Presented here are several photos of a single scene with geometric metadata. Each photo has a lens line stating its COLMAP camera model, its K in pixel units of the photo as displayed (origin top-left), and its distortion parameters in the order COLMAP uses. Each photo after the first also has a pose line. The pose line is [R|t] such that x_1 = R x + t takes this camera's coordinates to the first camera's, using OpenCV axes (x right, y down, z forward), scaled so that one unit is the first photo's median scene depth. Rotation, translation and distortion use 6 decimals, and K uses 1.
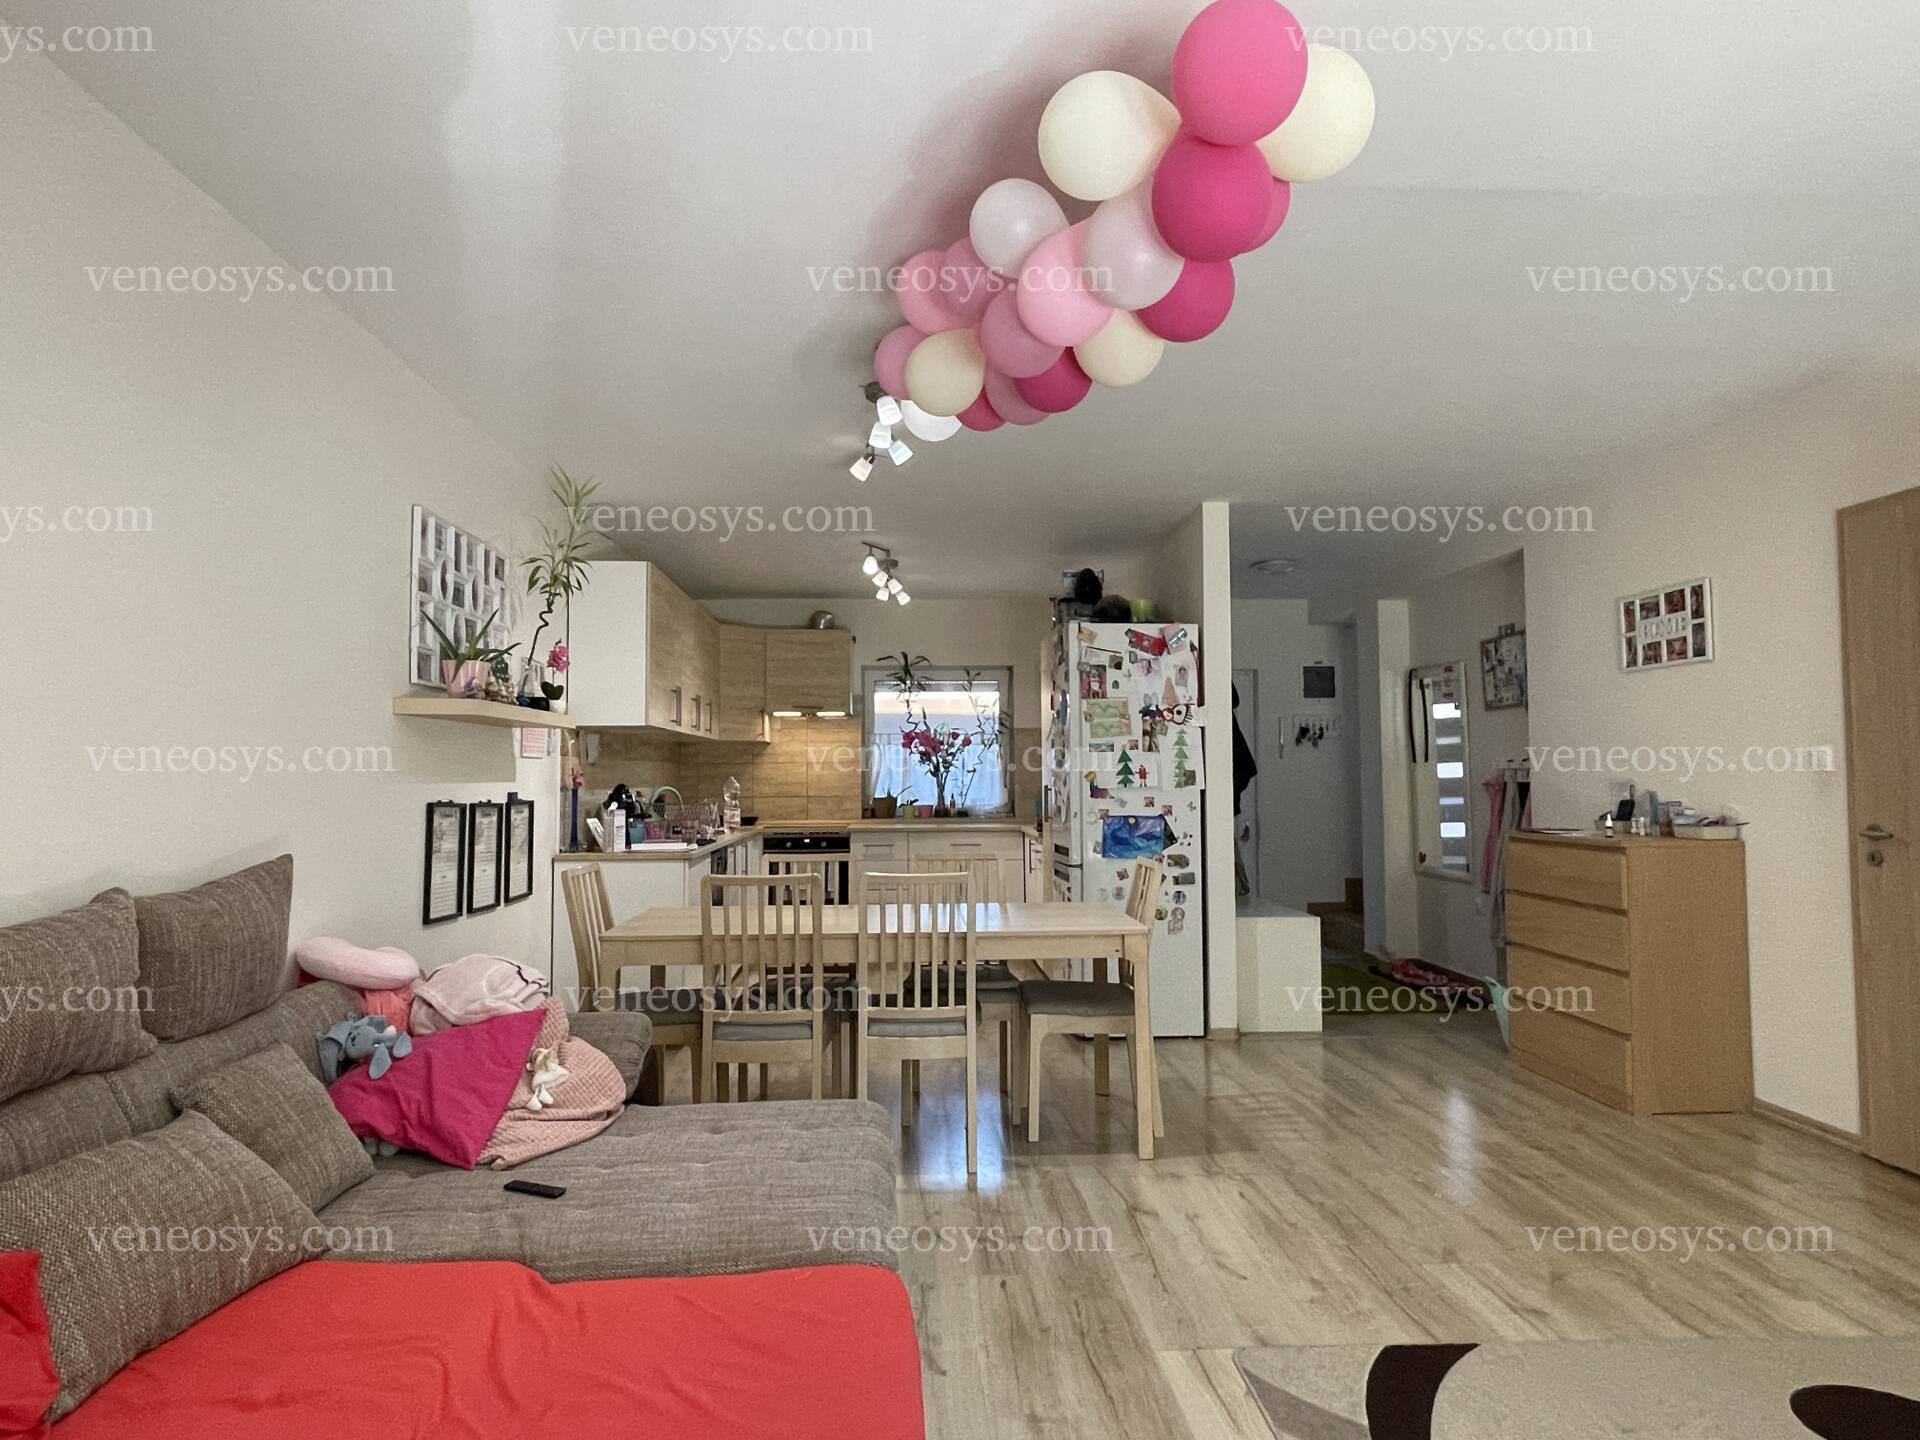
lens RADIAL K [[1111.8, 0, 948.7], [0, 1111.8, 720.8], [0, 0, 1]] dist [0.004140, -0.008158]
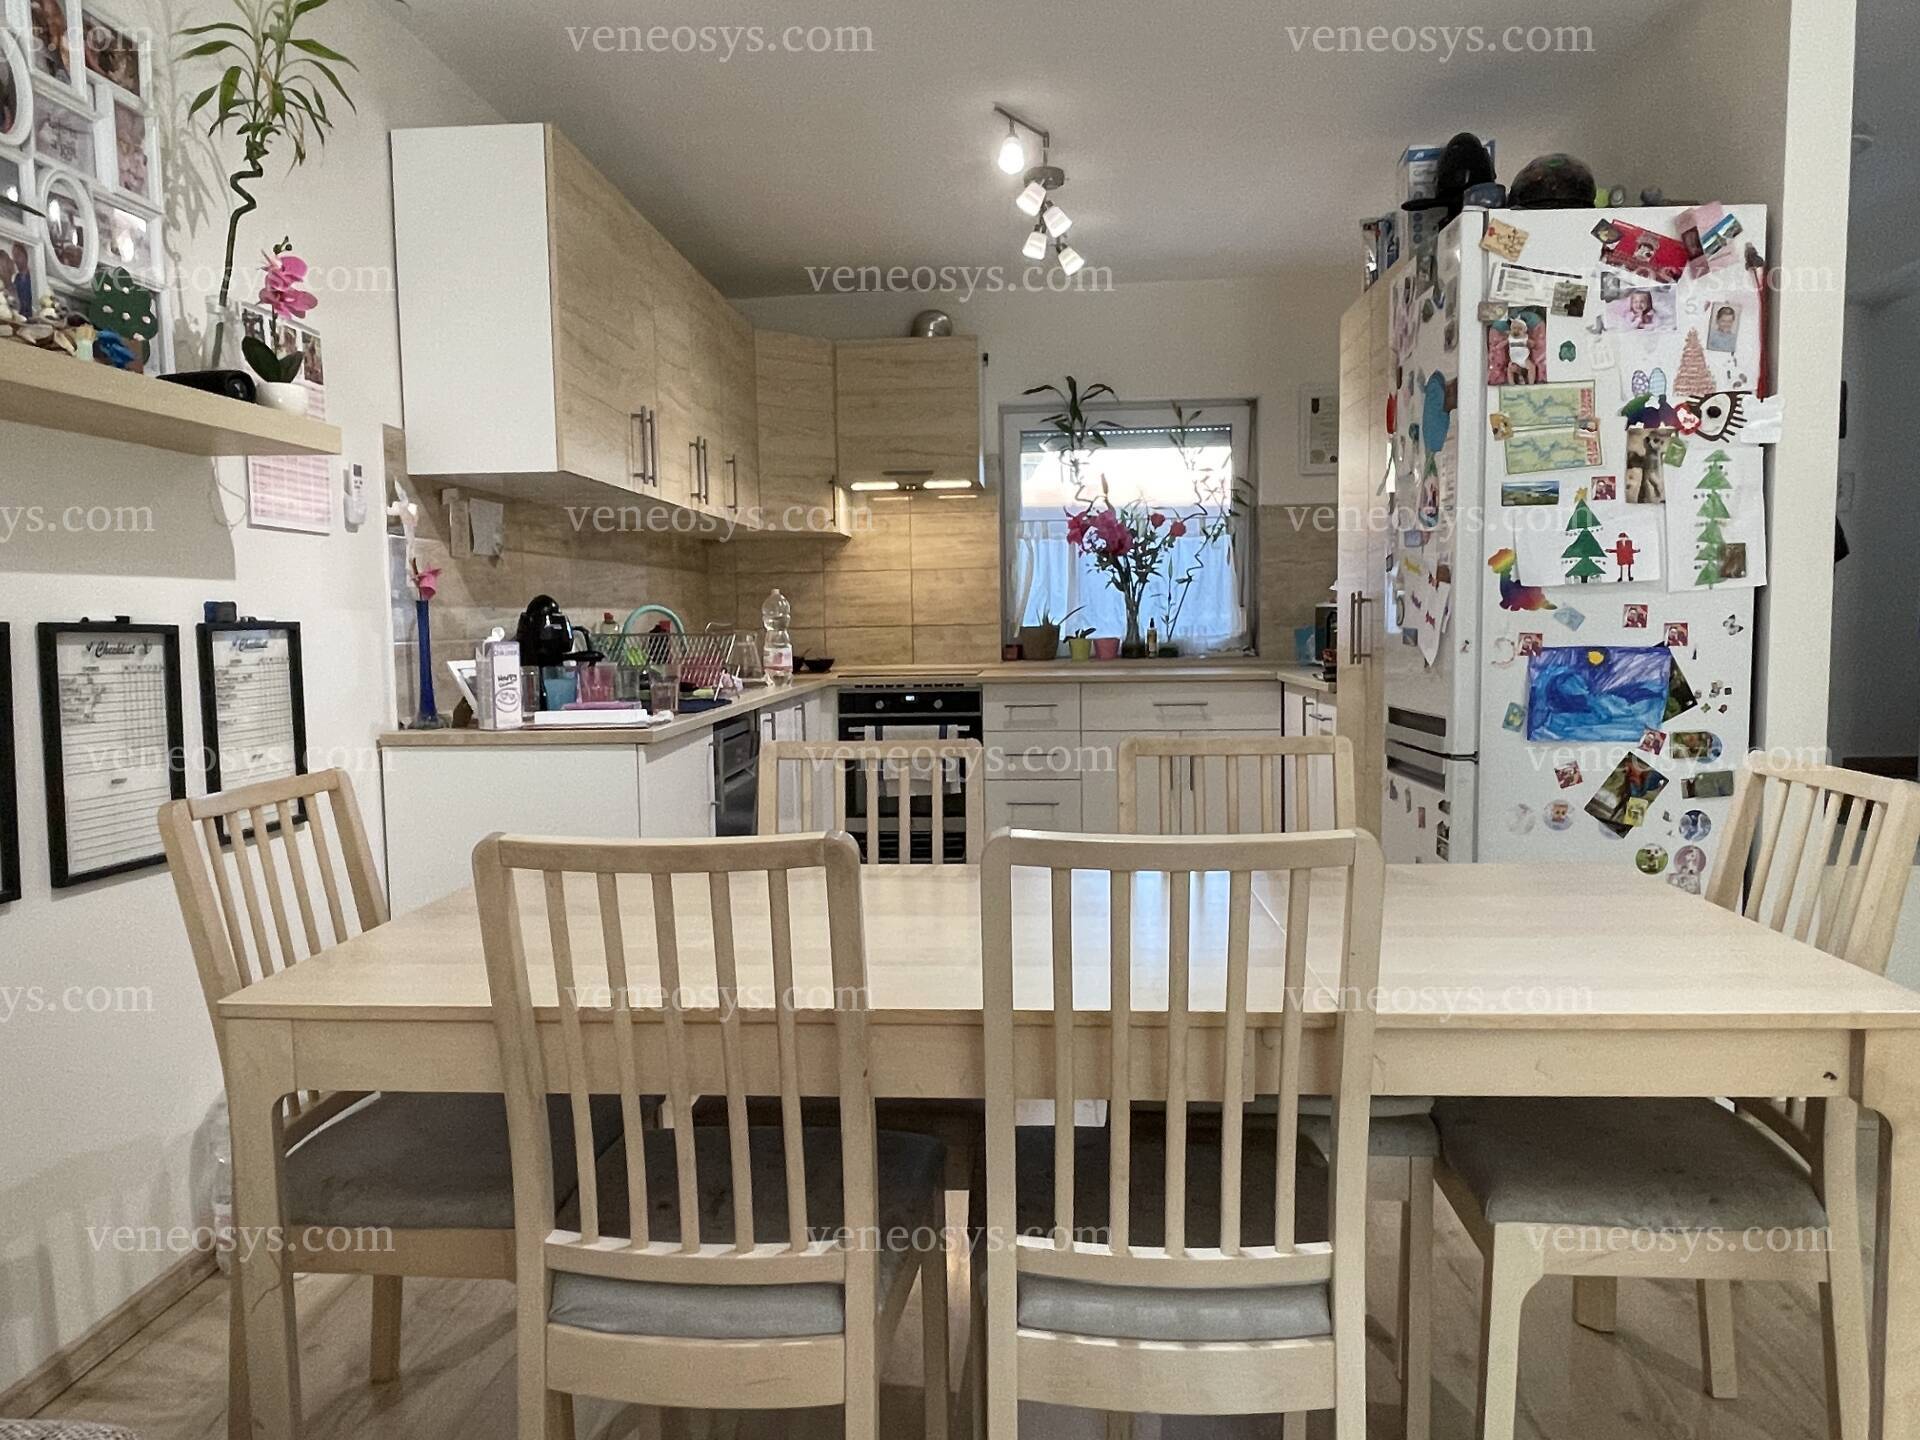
lens RADIAL K [[1319.4, 0, 940.5], [0, 1319.4, 735.5], [0, 0, 1]] dist [-0.009648, 0.000119]
pose [[0.992008, 0.000203, -0.126173, -0.031408], [0.017548, 0.990057, 0.139565, 0.041440], [0.124947, -0.140663, 0.982142, 0.432758]]
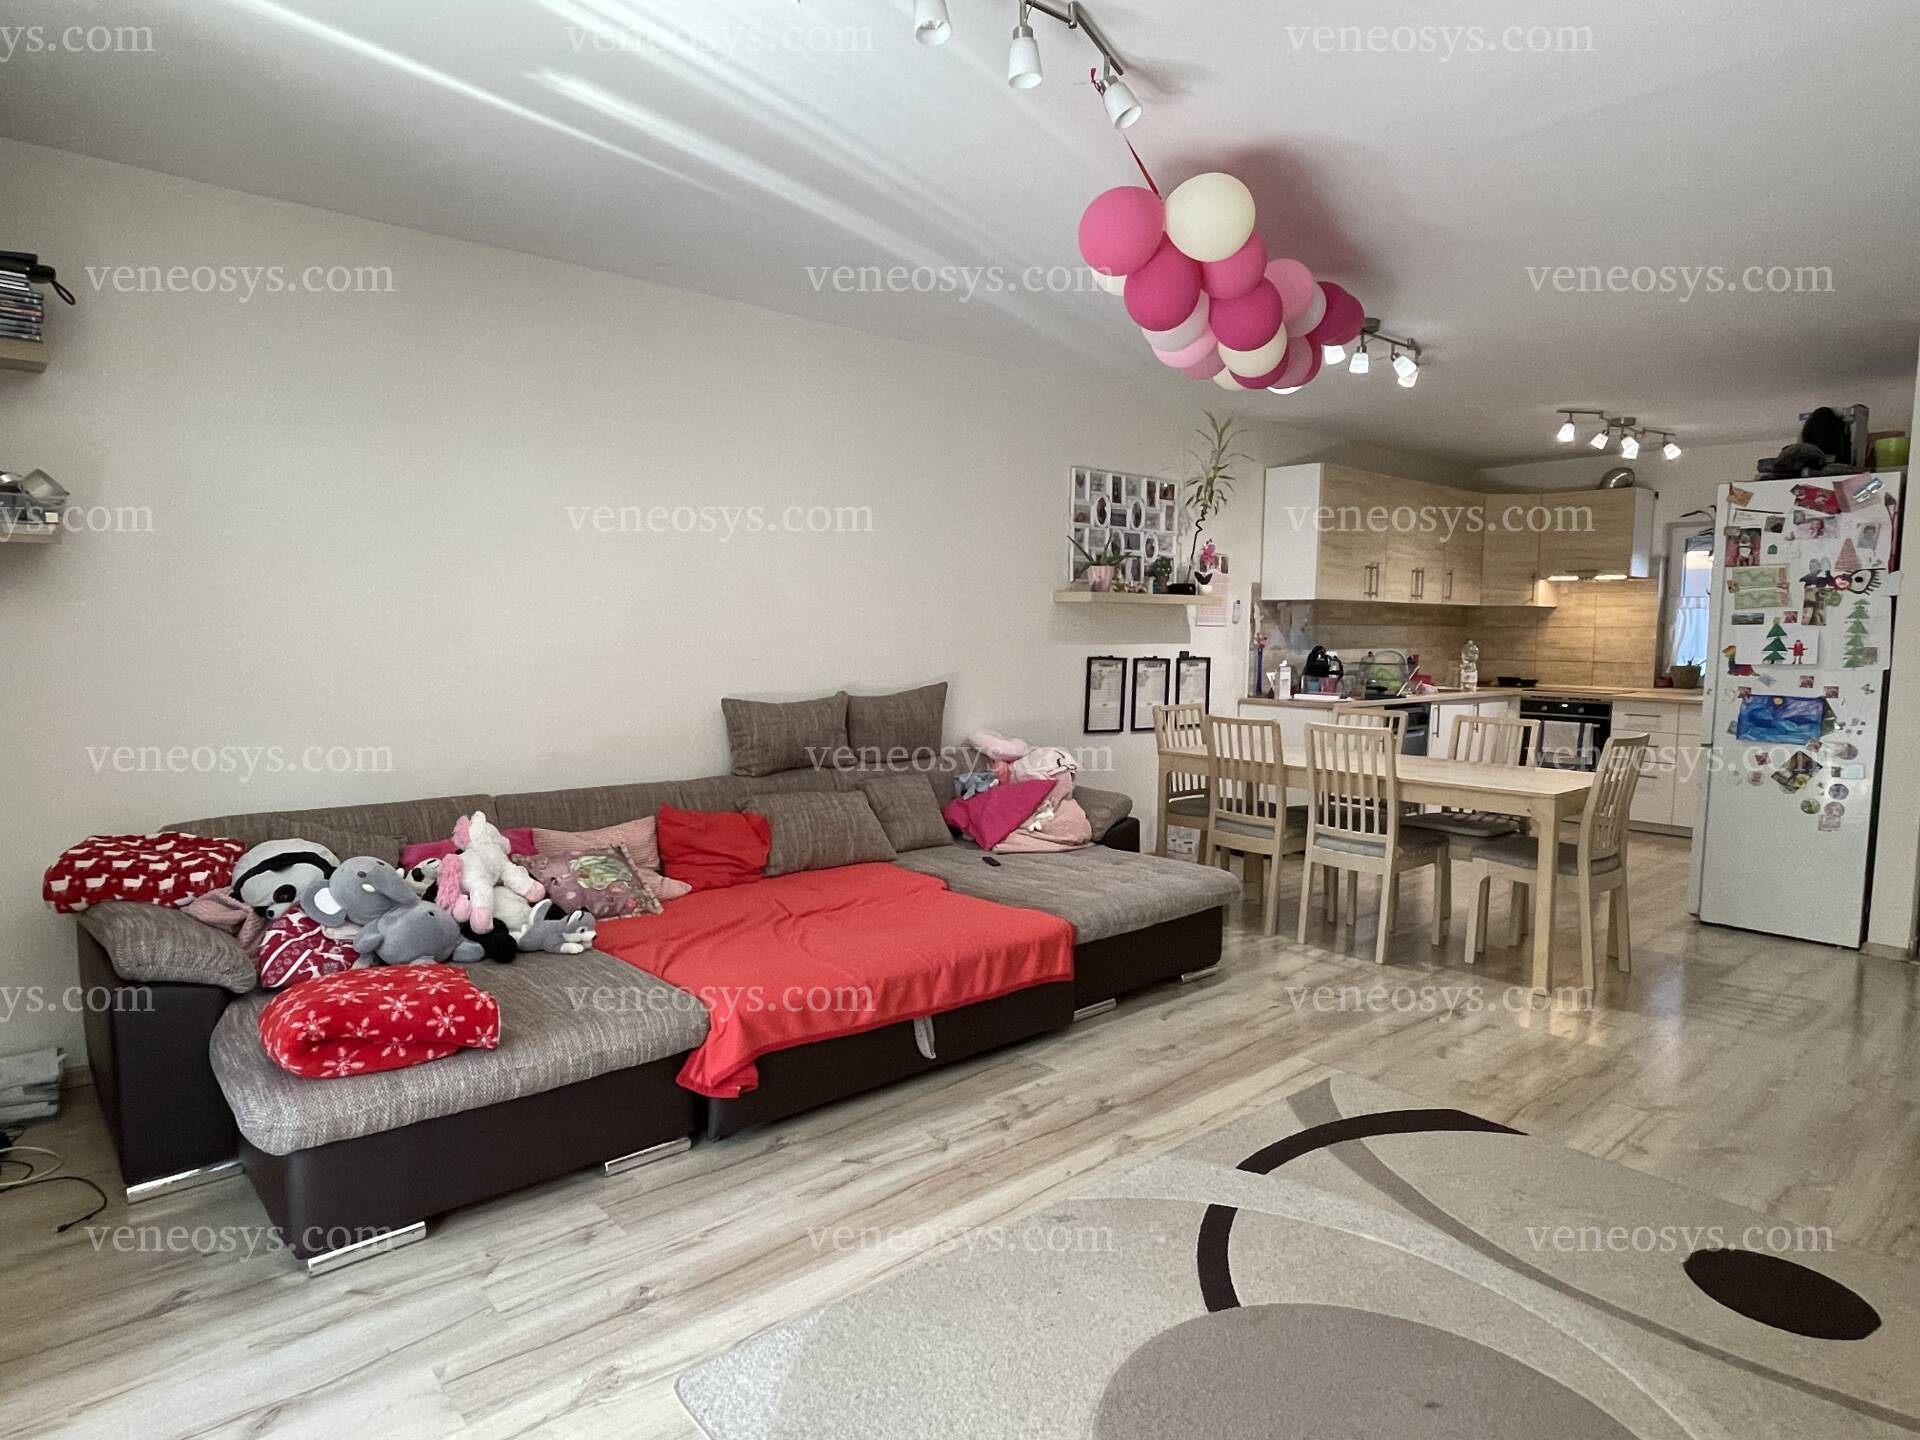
lens RADIAL K [[1111.8, 0, 953.4], [0, 1111.8, 723.7], [0, 0, 1]] dist [0.004140, -0.008158]
pose [[0.621016, 0.079231, -0.779783, 0.450677], [0.027222, 0.992097, 0.122483, -0.021114], [0.783325, -0.097291, 0.613951, -0.084514]]
